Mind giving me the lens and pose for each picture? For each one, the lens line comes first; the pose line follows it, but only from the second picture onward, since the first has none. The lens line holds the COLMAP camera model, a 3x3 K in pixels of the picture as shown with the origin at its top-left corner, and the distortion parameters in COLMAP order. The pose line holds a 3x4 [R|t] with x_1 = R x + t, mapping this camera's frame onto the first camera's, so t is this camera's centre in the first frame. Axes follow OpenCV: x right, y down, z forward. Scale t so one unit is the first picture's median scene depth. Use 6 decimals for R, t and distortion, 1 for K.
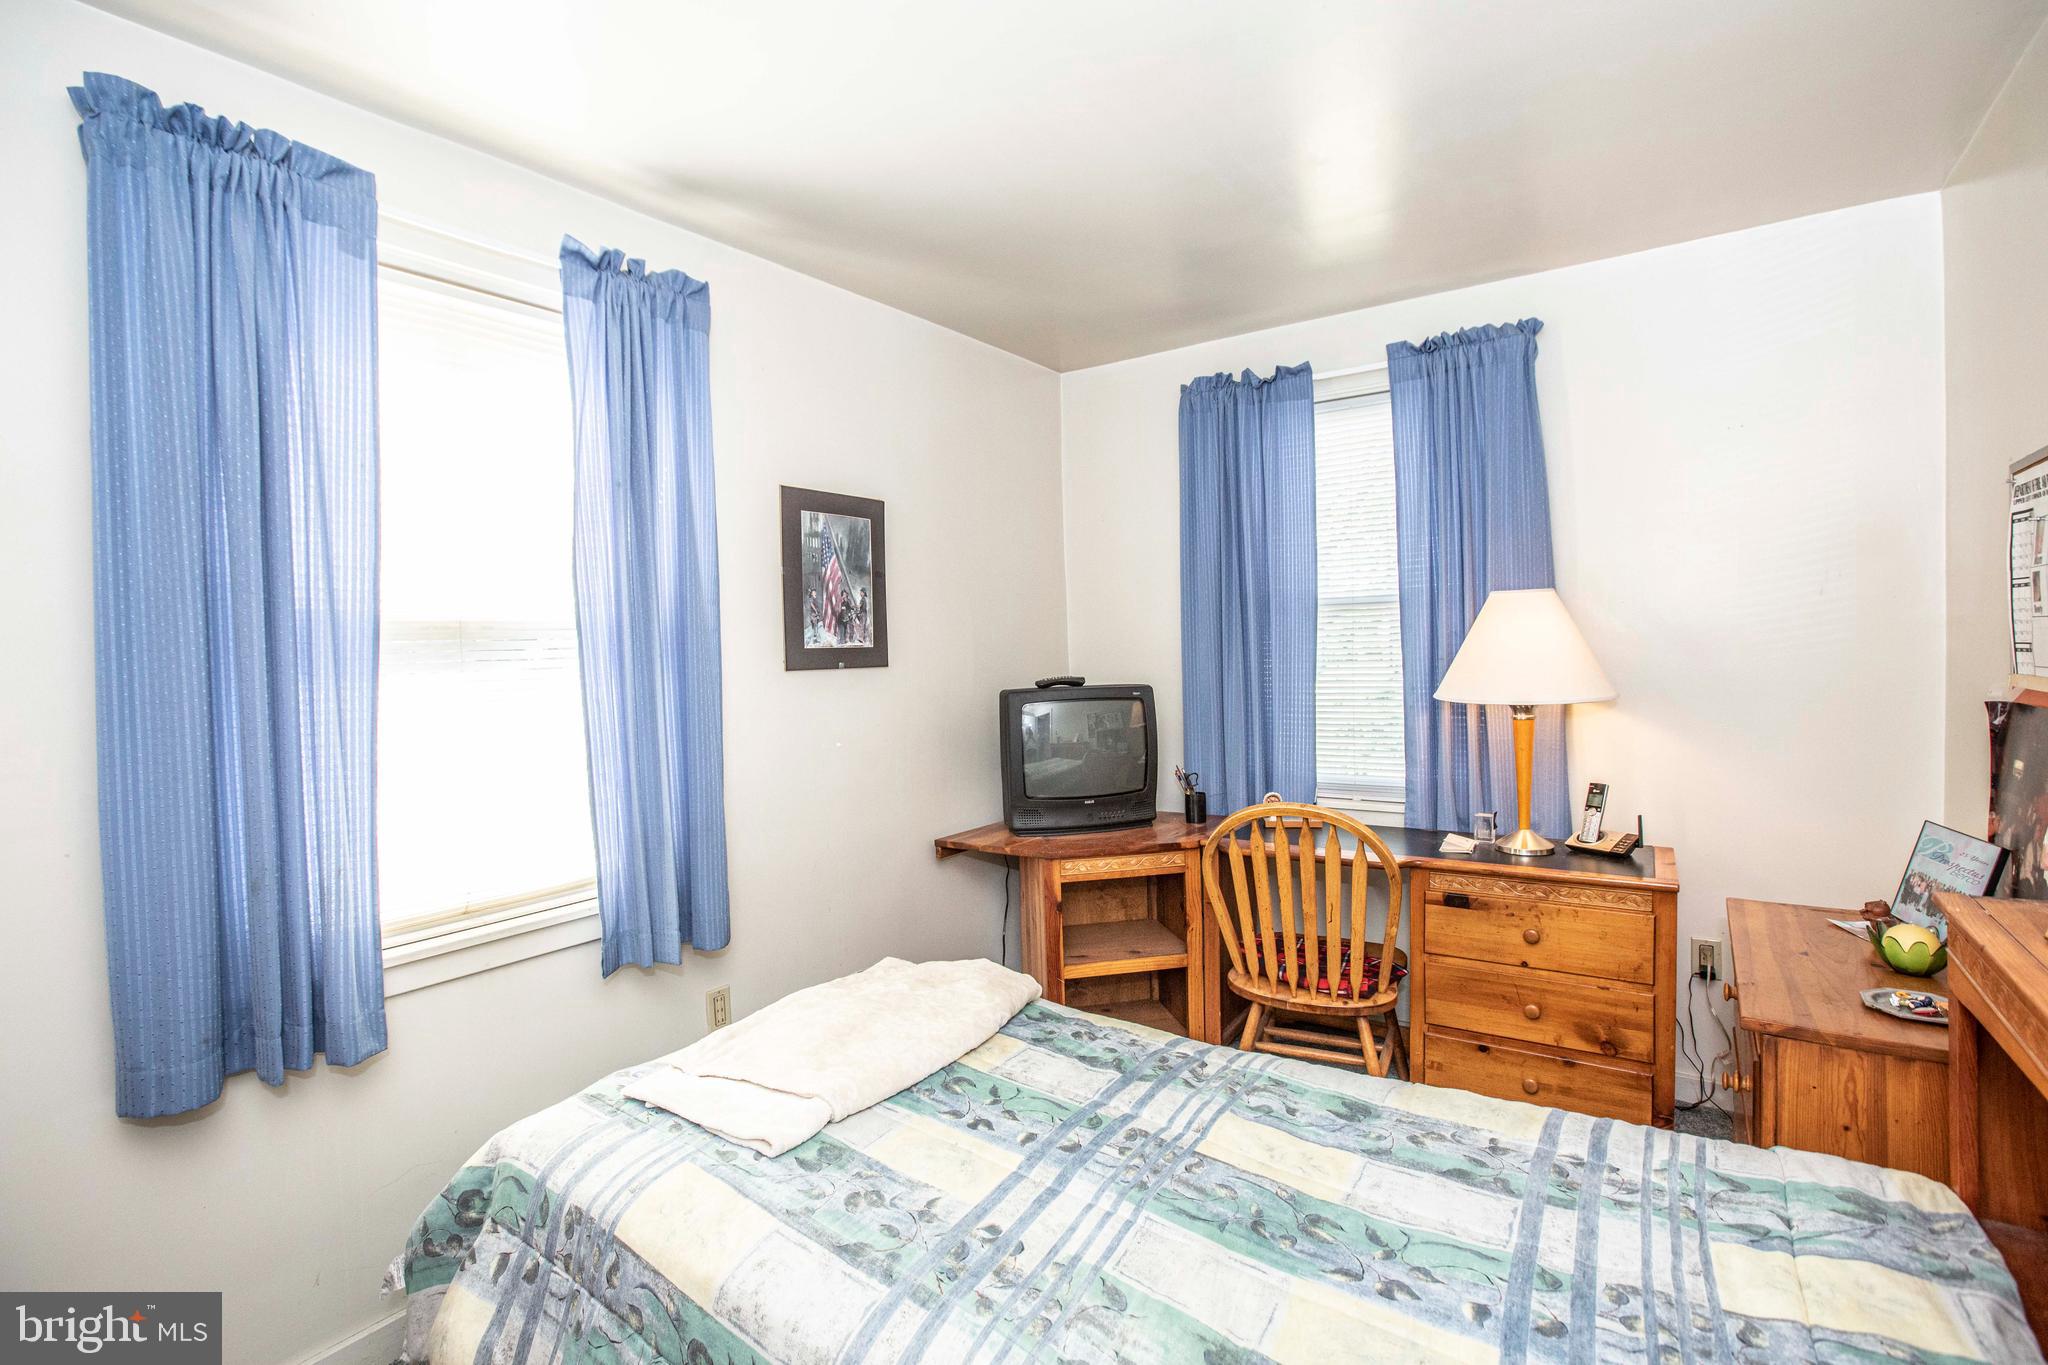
lens RADIAL K [[947.4, 0, 1019.9], [0, 947.4, 677.8], [0, 0, 1]] dist [-0.059366, 0.025789]
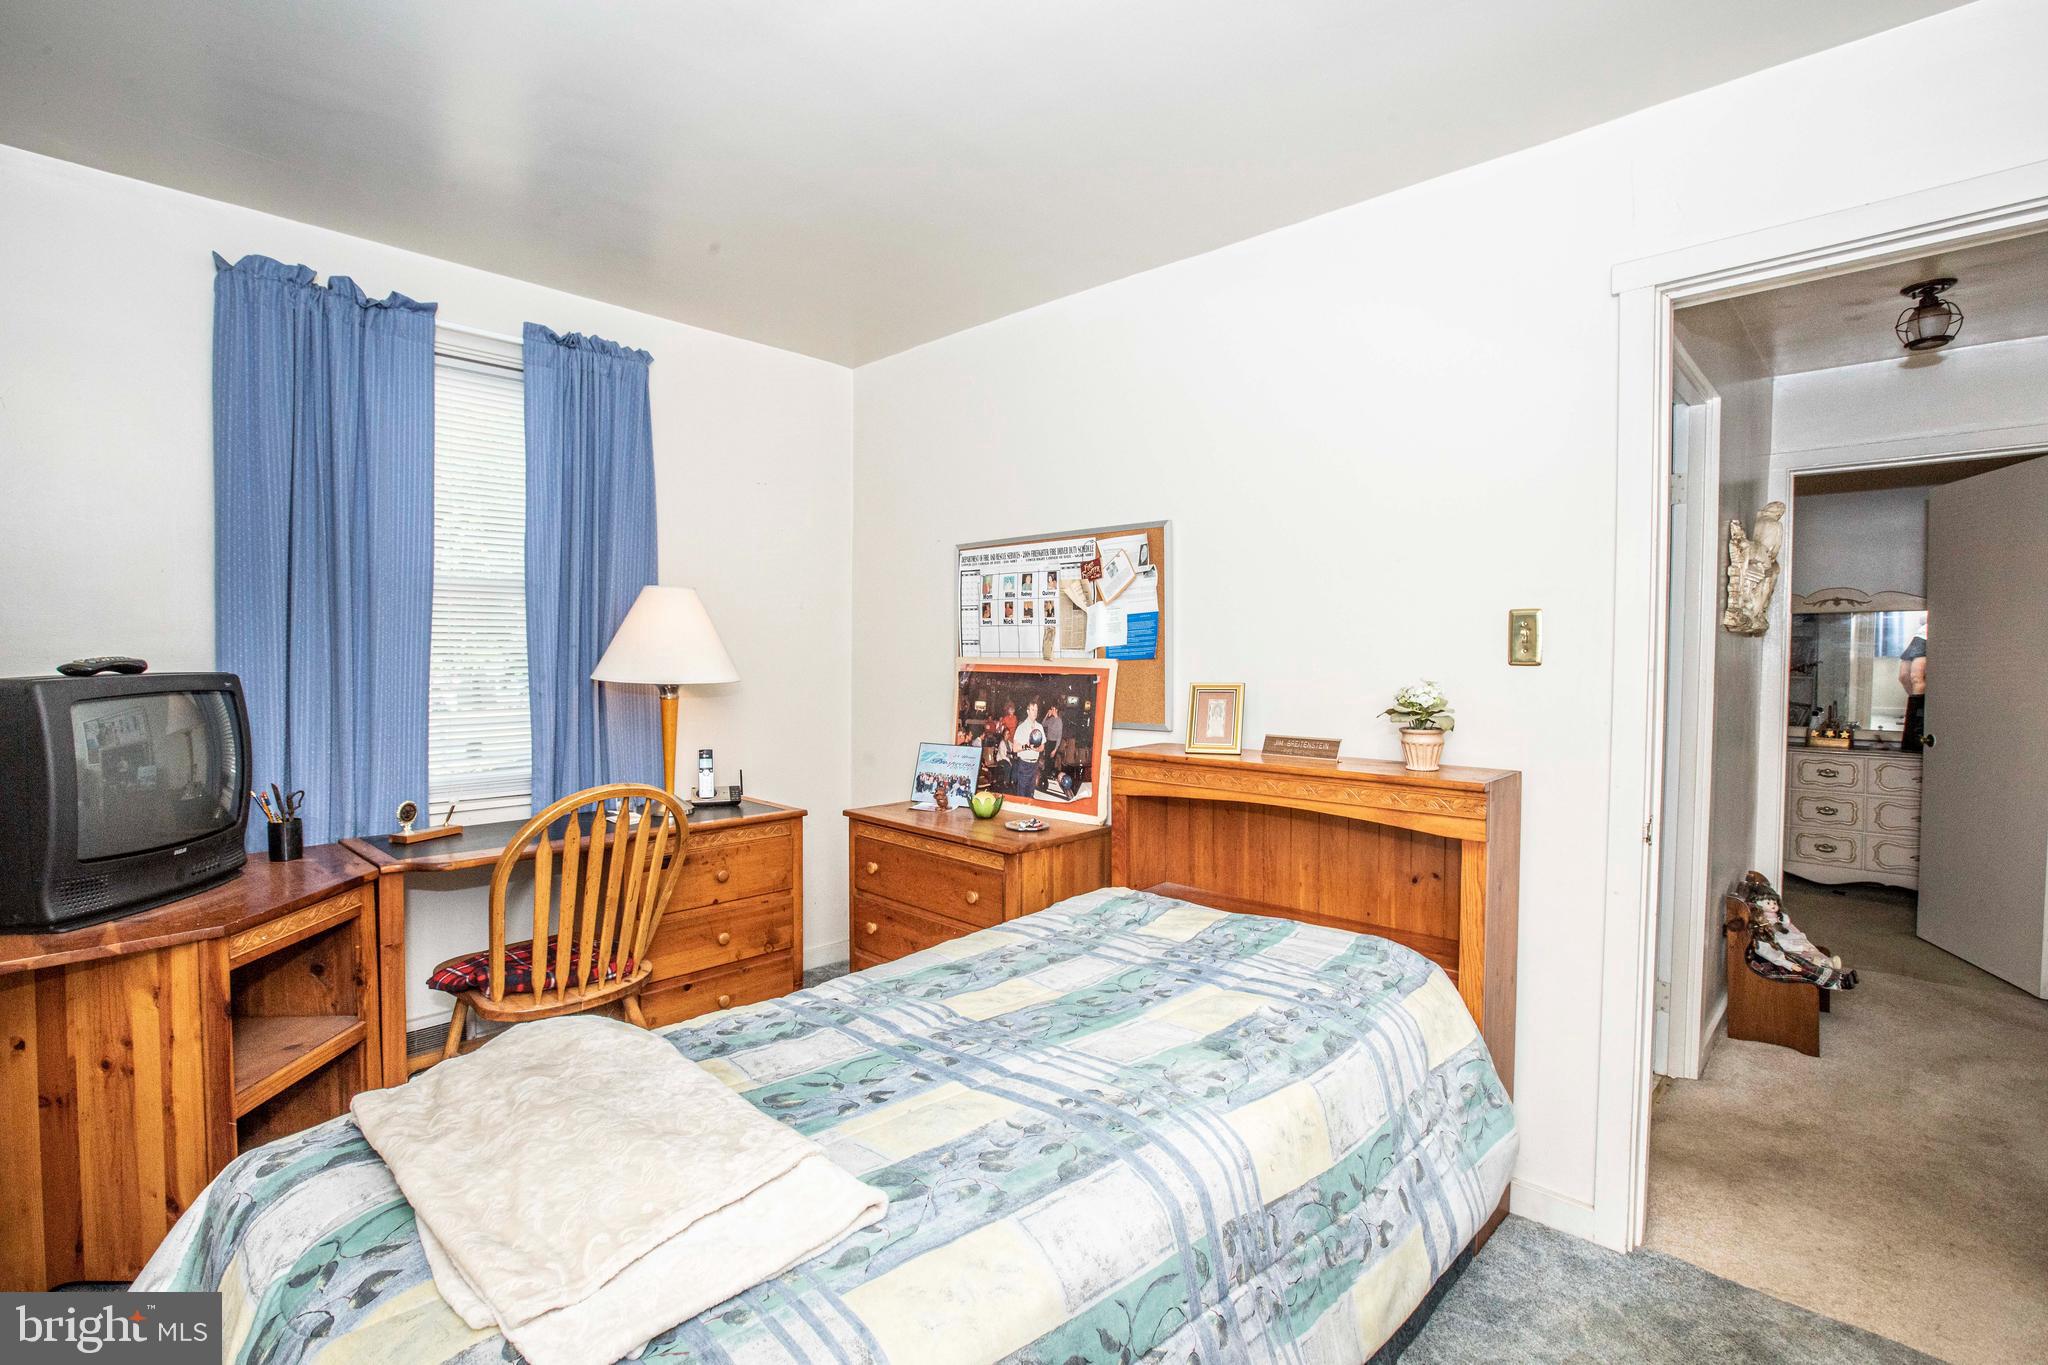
lens RADIAL K [[947.4, 0, 1019.9], [0, 947.4, 677.8], [0, 0, 1]] dist [-0.059366, 0.025789]
pose [[0.148600, -0.000081, 0.988897, -0.850369], [0.023215, 0.999725, -0.003406, 0.051352], [-0.988625, 0.023463, 0.148561, 0.624627]]
